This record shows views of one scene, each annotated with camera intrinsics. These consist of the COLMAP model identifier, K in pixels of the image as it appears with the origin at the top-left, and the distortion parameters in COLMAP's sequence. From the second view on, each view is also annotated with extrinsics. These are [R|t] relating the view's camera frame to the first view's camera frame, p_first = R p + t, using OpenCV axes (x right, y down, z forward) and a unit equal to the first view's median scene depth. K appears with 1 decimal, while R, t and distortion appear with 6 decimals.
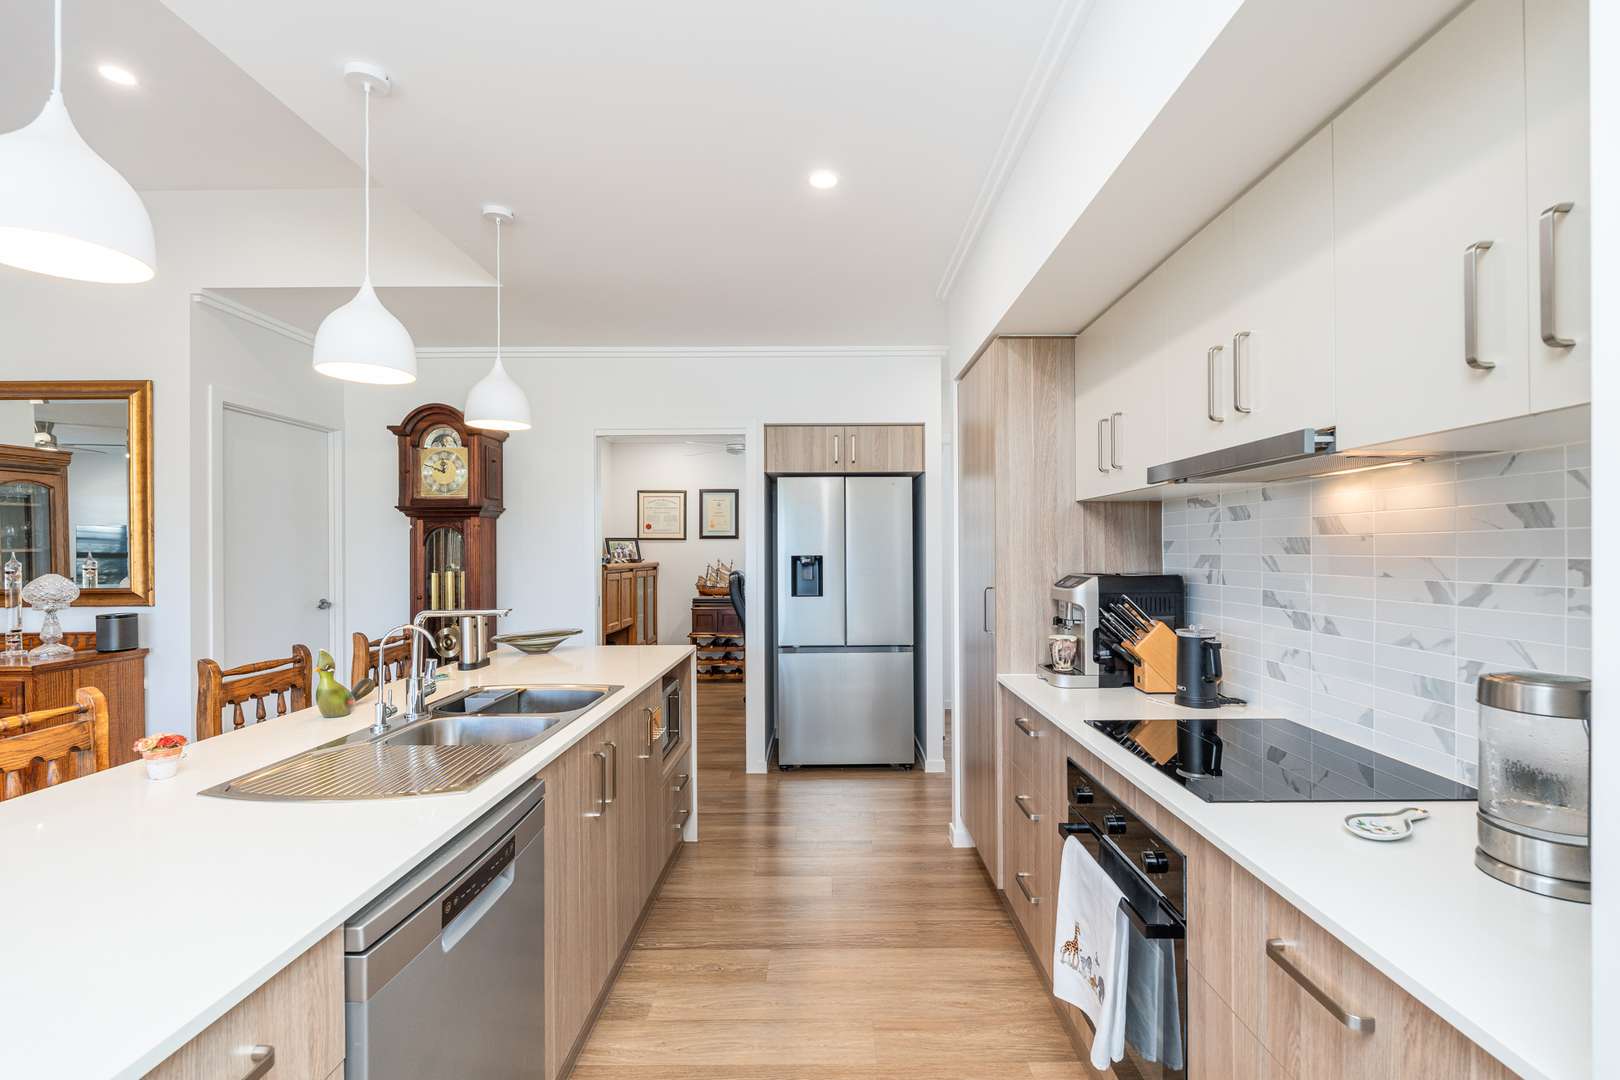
lens RADIAL K [[715.0, 0, 812.2], [0, 715.0, 555.2], [0, 0, 1]] dist [-0.001180, -0.000906]
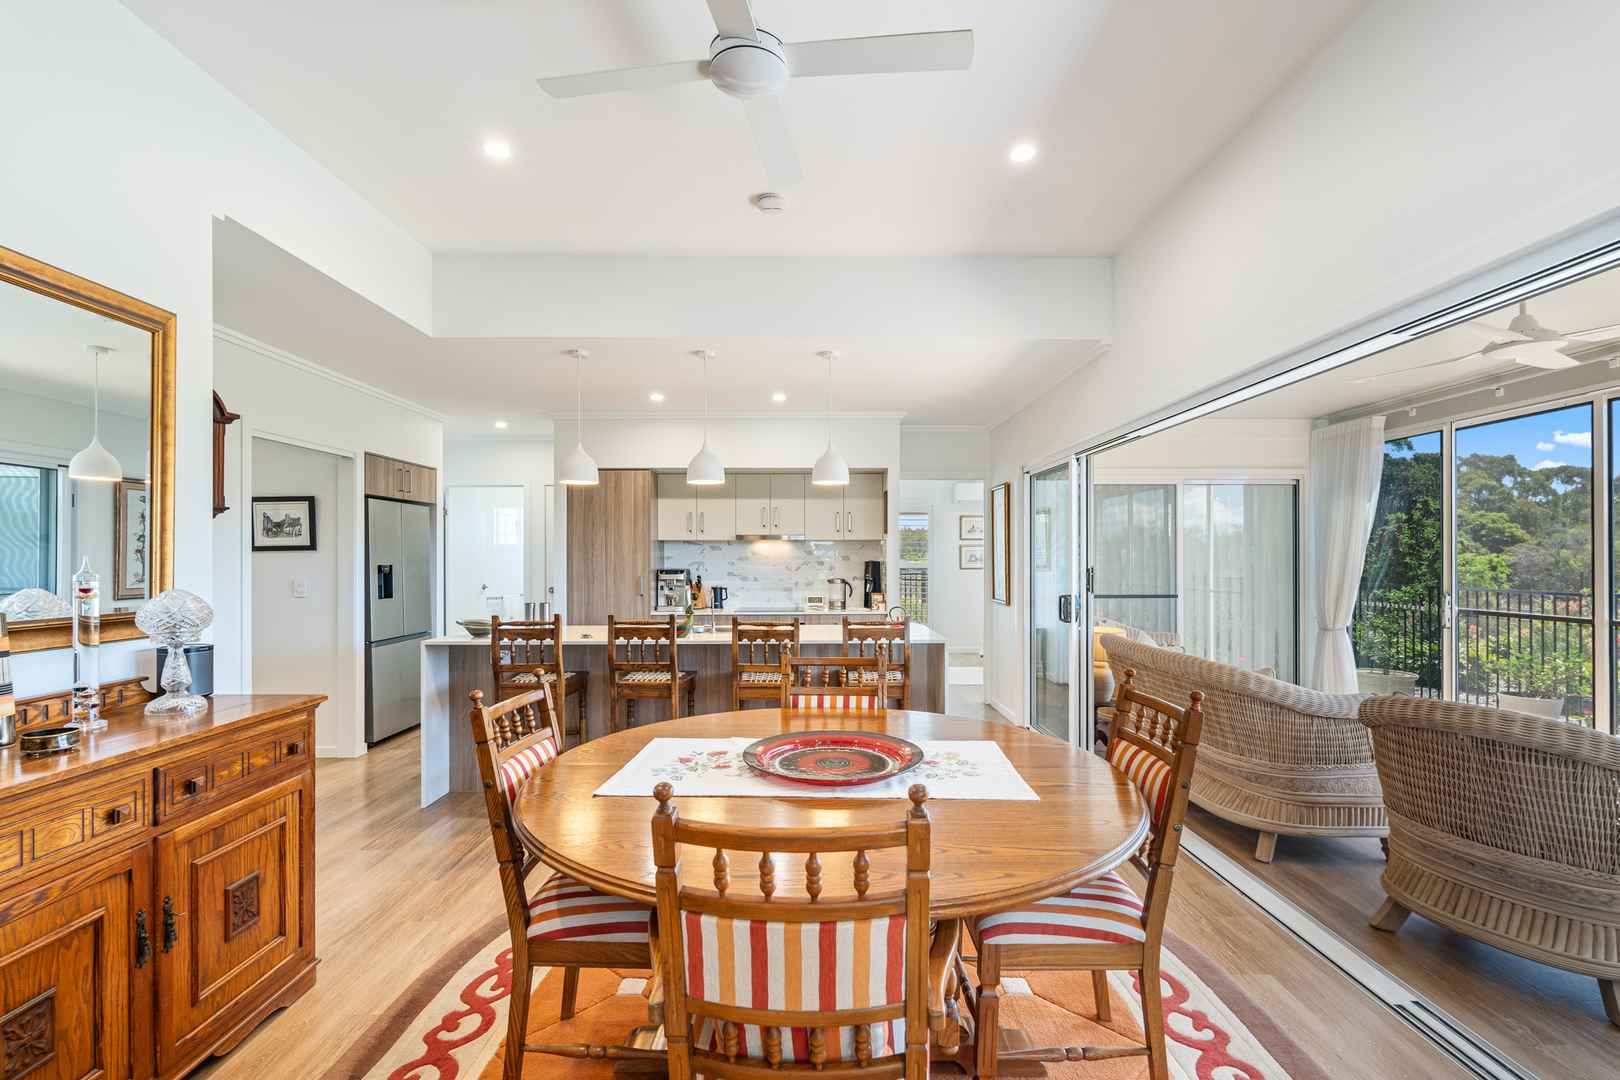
lens RADIAL K [[715.0, 0, 812.2], [0, 715.0, 555.2], [0, 0, 1]] dist [-0.001180, -0.000906]
pose [[-0.021947, 0.010220, 0.999707, -1.314043], [0.010463, 0.999895, -0.009993, 0.003975], [-0.999704, 0.010240, -0.022052, 0.320856]]
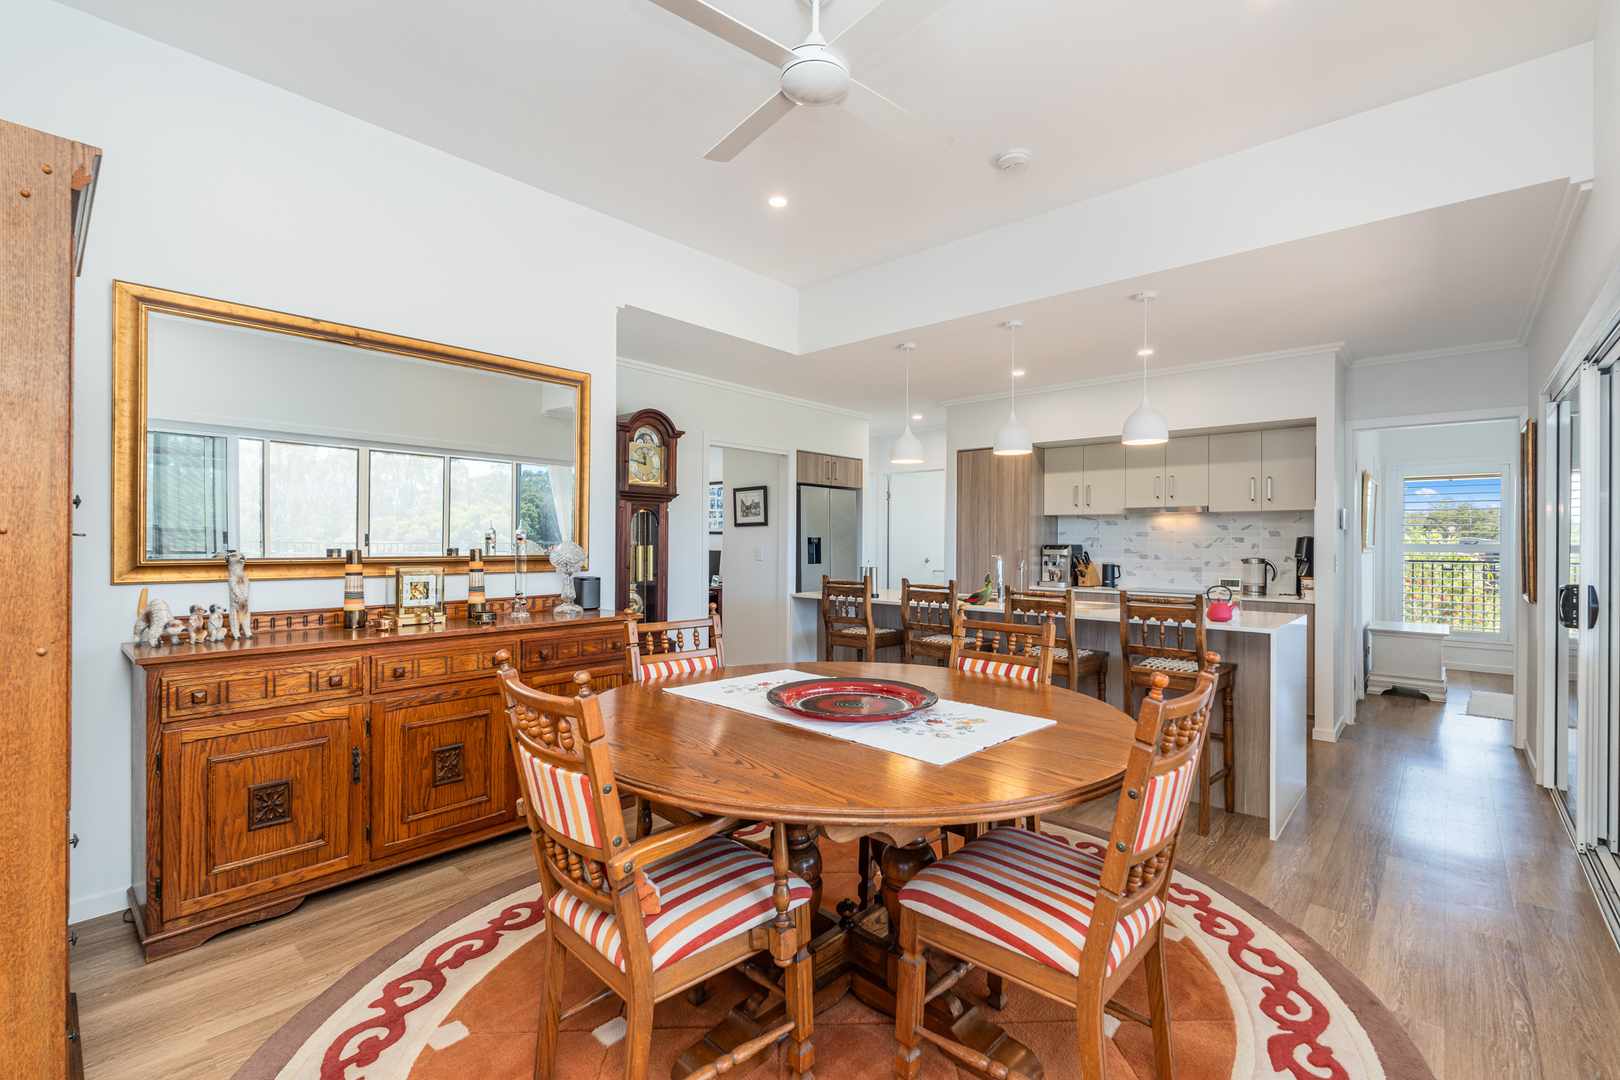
lens RADIAL K [[705.3, 0, 810.0], [0, 705.3, 540.0], [0, 0, 1]] dist [0.000606, -0.000093]
pose [[0.659632, 0.012179, 0.751490, -1.235234], [-0.004000, 0.999911, -0.012693, 0.026950], [-0.751578, 0.005367, 0.659622, -0.001109]]
